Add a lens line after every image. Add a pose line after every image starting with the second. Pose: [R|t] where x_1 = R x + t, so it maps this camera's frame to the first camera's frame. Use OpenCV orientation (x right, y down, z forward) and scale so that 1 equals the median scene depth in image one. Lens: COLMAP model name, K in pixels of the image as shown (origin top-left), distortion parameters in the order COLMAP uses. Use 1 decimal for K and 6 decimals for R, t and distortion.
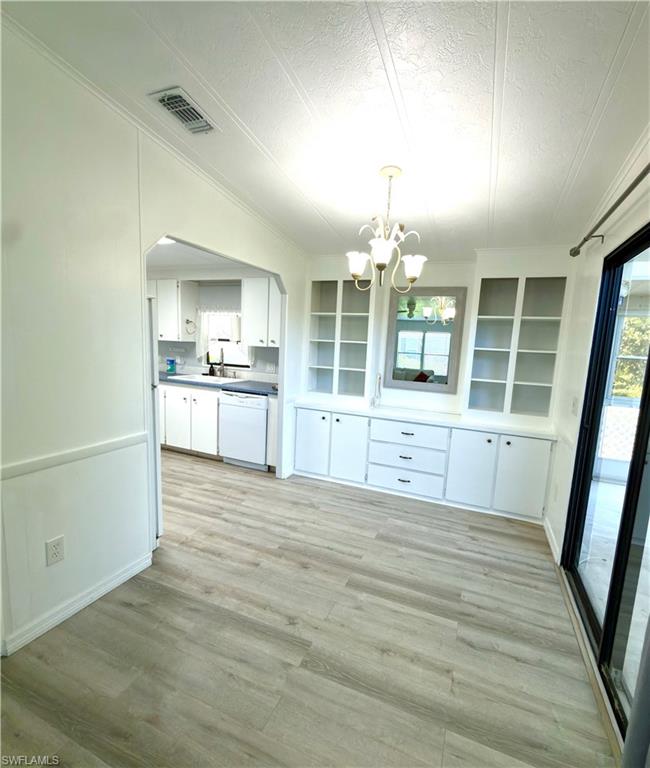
lens RADIAL K [[365.6, 0, 336.0], [0, 365.6, 393.8], [0, 0, 1]] dist [0.001237, -0.001420]
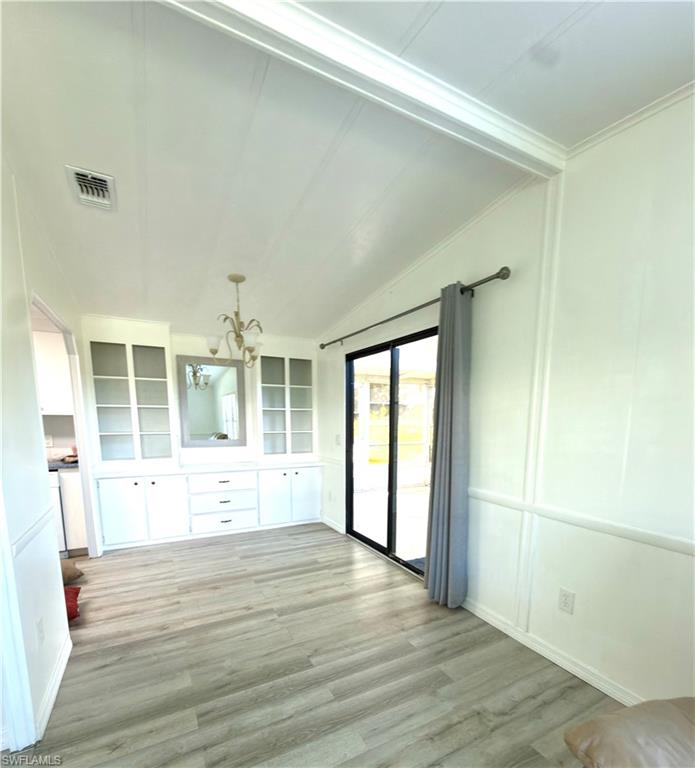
lens RADIAL K [[380.3, 0, 357.2], [0, 380.3, 475.8], [0, 0, 1]] dist [0.002933, -0.000106]
pose [[0.631276, -0.163756, 0.758073, -0.524760], [0.131309, 0.985910, 0.103627, 0.019811], [-0.764361, 0.034124, 0.643885, -0.156996]]
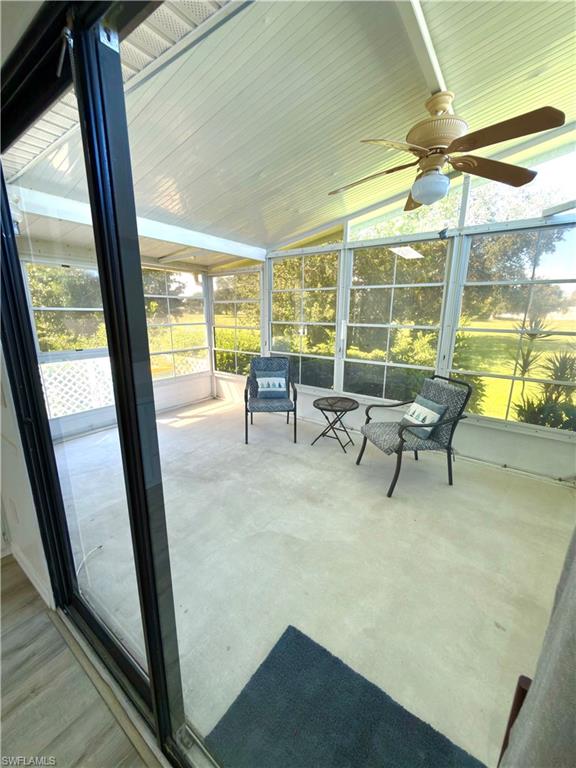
lens RADIAL K [[305.2, 0, 290.9], [0, 305.2, 382.6], [0, 0, 1]] dist [-0.002793, 0.001138]
pose [[0.218482, -0.268829, 0.938081, 0.212540], [0.130181, 0.960743, 0.245003, -0.038184], [-0.967119, 0.068591, 0.244901, 0.295011]]
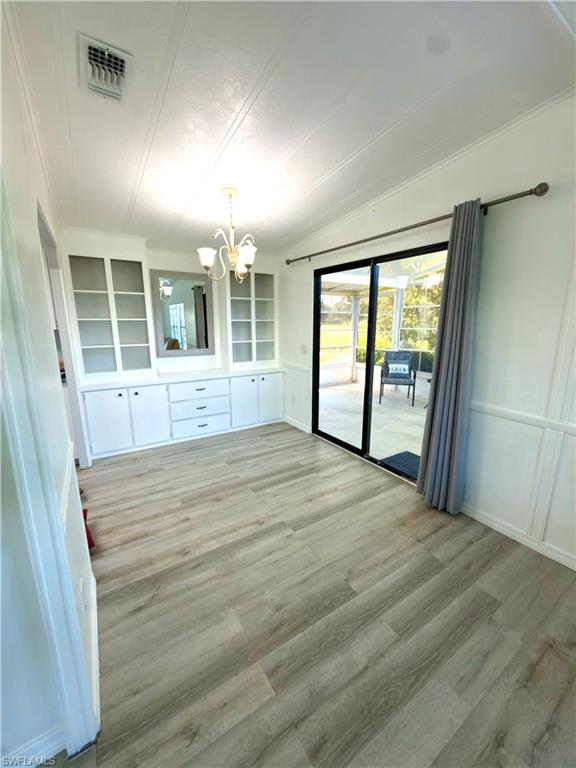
lens RADIAL K [[305.2, 0, 288.1], [0, 305.2, 384.3], [0, 0, 1]] dist [-0.002793, 0.001138]
pose [[0.571562, -0.216192, 0.791567, -0.530376], [0.137994, 0.976254, 0.166993, -0.051531], [-0.808872, 0.013785, 0.587823, 0.124737]]
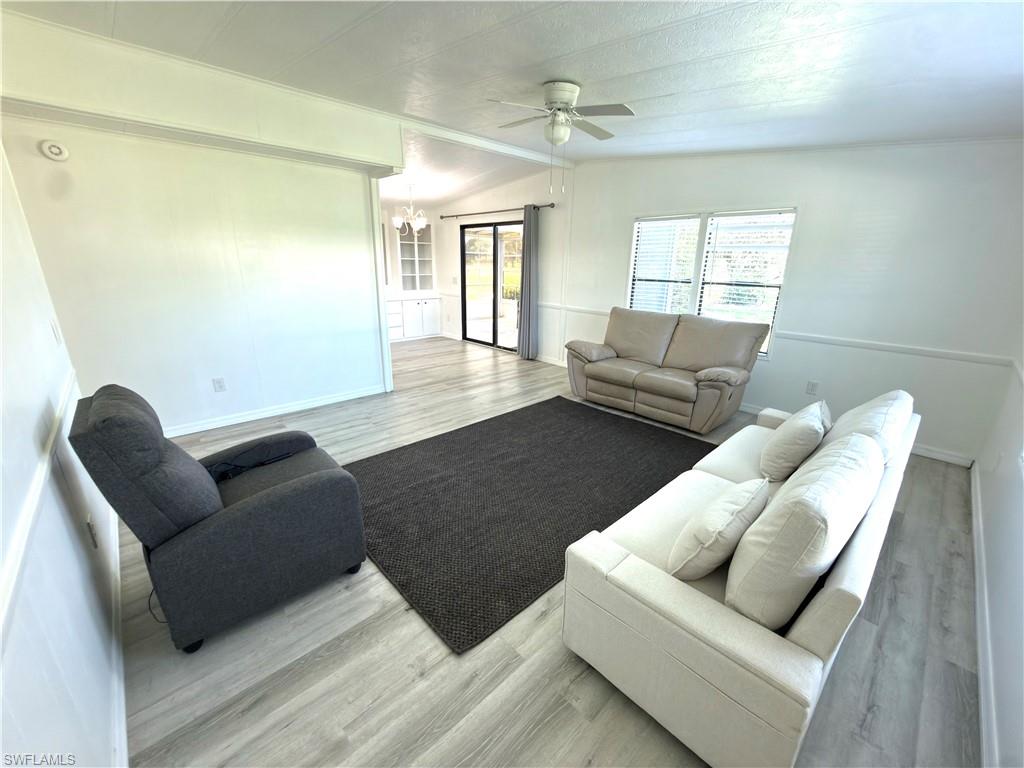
lens RADIAL K [[406.9, 0, 511.9], [0, 406.9, 384.1], [0, 0, 1]] dist [-0.002793, 0.001138]
pose [[0.414022, -0.303010, 0.858353, -1.557938], [0.124250, 0.952955, 0.276475, -0.011851], [-0.901747, -0.007816, 0.432194, -0.526957]]
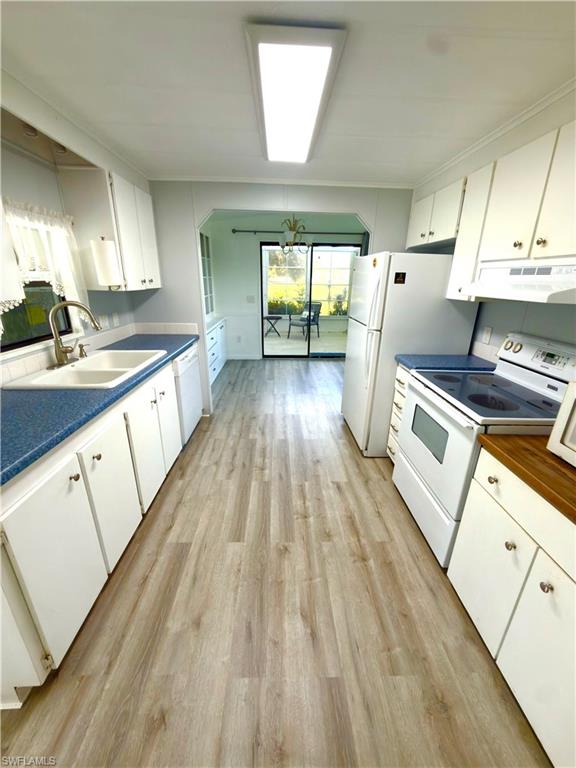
lens RADIAL K [[305.2, 0, 285.7], [0, 305.2, 383.9], [0, 0, 1]] dist [-0.002793, 0.001138]
pose [[-0.402484, -0.352654, 0.844773, -1.179561], [0.092024, 0.902558, 0.420620, -0.250454], [-0.910790, 0.247032, -0.330812, 1.312577]]
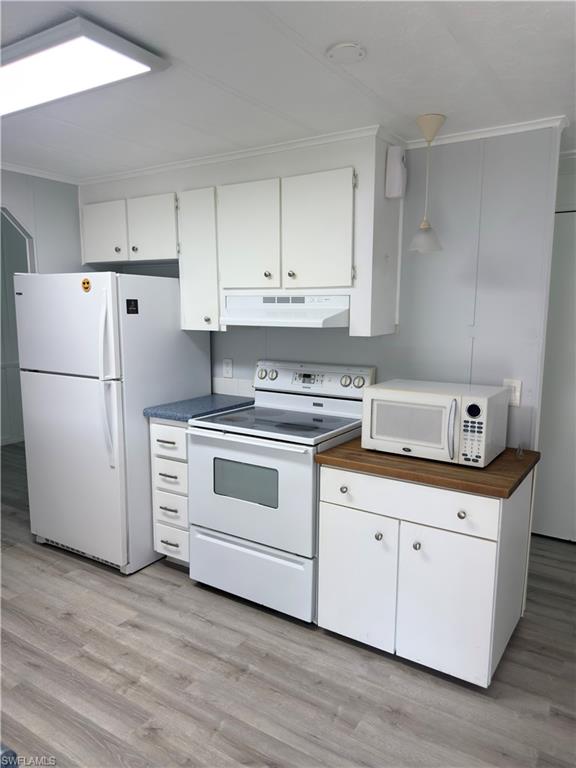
lens RADIAL K [[552.2, 0, 286.0], [0, 552.2, 386.5], [0, 0, 1]] dist [0.034729, -0.033226]
pose [[-0.980455, -0.079614, 0.179918, -1.047016], [-0.024144, 0.956245, 0.291568, -0.301879], [-0.195259, 0.281525, -0.939477, 1.653704]]
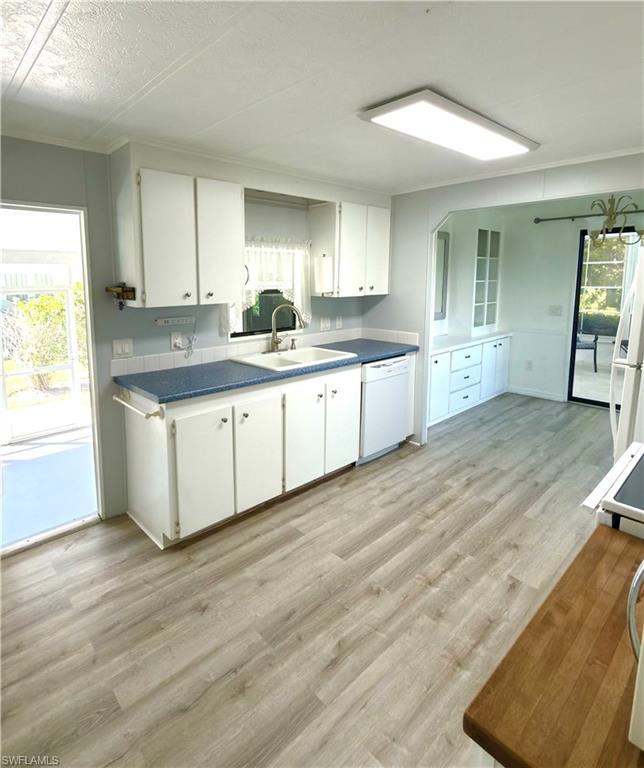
lens RADIAL K [[411.2, 0, 264.0], [0, 411.2, 331.9], [0, 0, 1]] dist [-0.004779, 0.000301]
pose [[0.471617, -0.169147, 0.865428, -1.381680], [0.153945, 0.982152, 0.108068, -0.237376], [-0.868261, 0.082262, 0.489239, 1.012490]]
